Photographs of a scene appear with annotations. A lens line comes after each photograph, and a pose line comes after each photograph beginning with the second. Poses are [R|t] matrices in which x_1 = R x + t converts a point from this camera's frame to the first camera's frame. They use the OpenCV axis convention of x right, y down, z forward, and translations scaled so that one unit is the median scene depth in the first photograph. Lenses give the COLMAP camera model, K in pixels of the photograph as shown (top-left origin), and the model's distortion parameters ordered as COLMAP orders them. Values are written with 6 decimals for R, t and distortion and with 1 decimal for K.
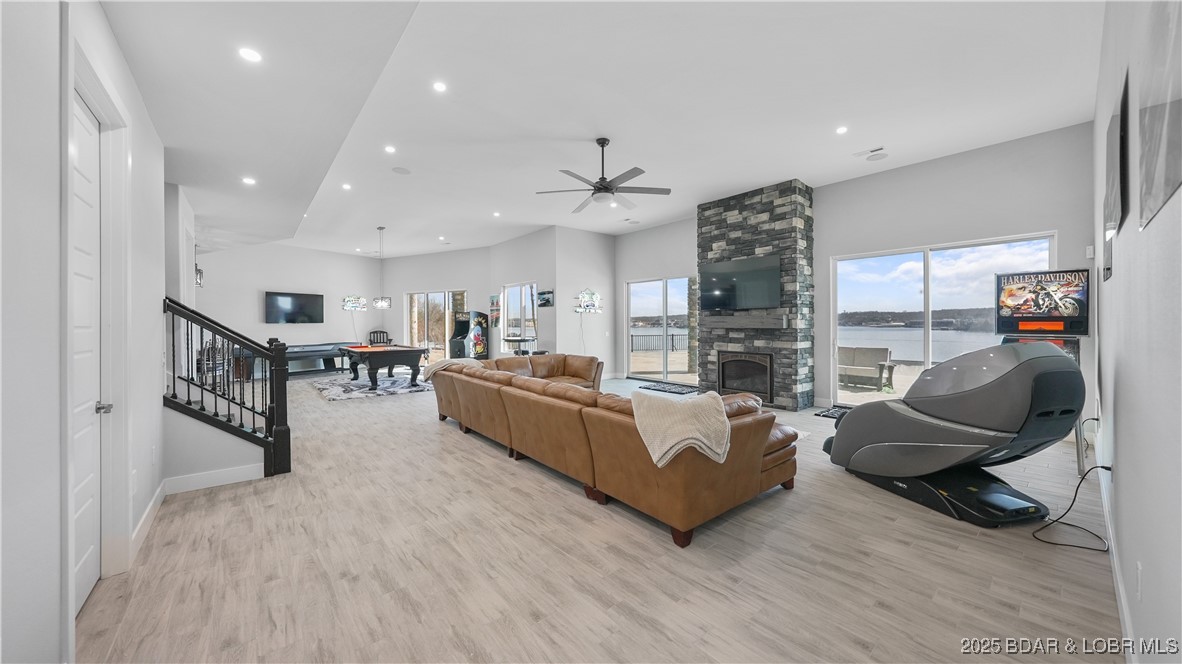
lens RADIAL K [[414.2, 0, 593.3], [0, 414.2, 325.2], [0, 0, 1]] dist [-0.002406, -0.000094]
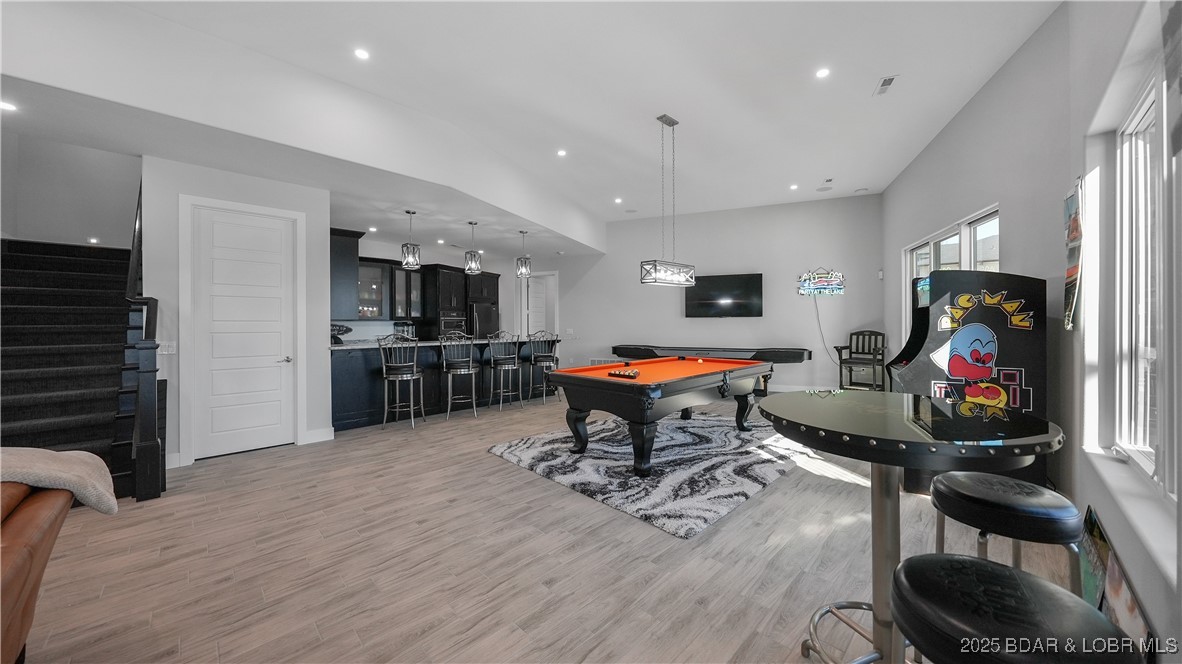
lens RADIAL K [[414.2, 0, 593.3], [0, 414.2, 325.2], [0, 0, 1]] dist [-0.002406, -0.000094]
pose [[0.105668, 0.011448, -0.994336, -0.041744], [0.006660, 0.999903, 0.012220, -0.002740], [0.994379, -0.007914, 0.105582, 0.736841]]
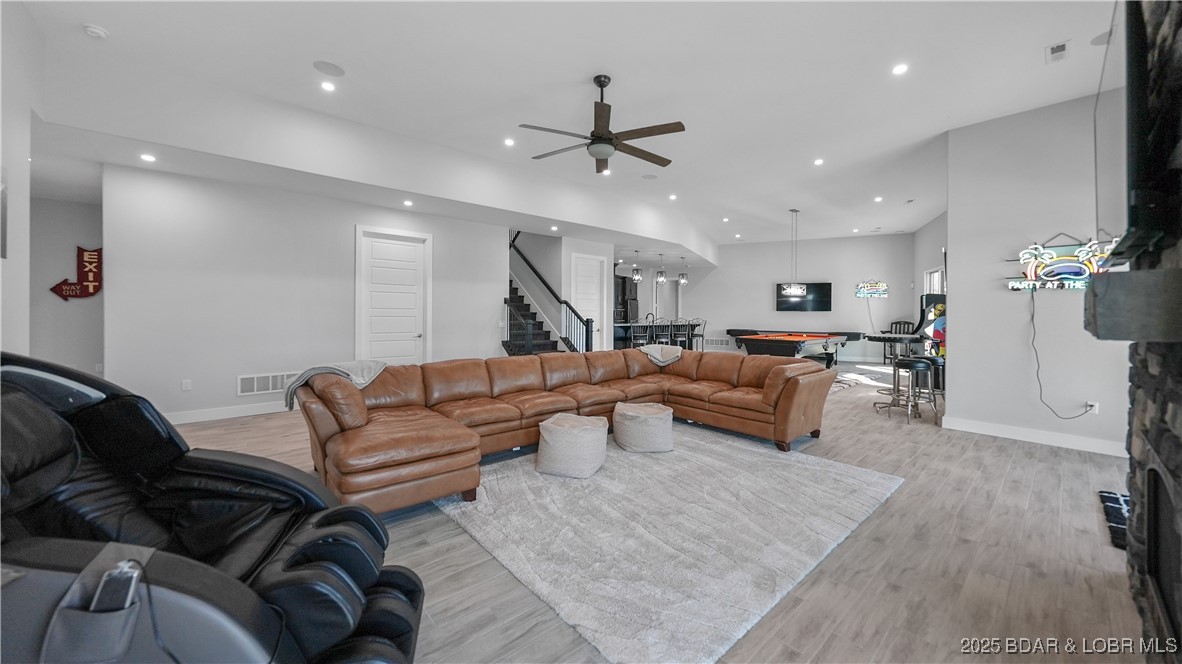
lens RADIAL K [[416.4, 0, 591.9], [0, 416.4, 316.9], [0, 0, 1]] dist [-0.001905, -0.000070]
pose [[0.031367, 0.016451, -0.999373, 0.353095], [-0.007041, 0.999843, 0.016238, -0.004931], [0.999483, 0.006527, 0.031478, 0.439115]]
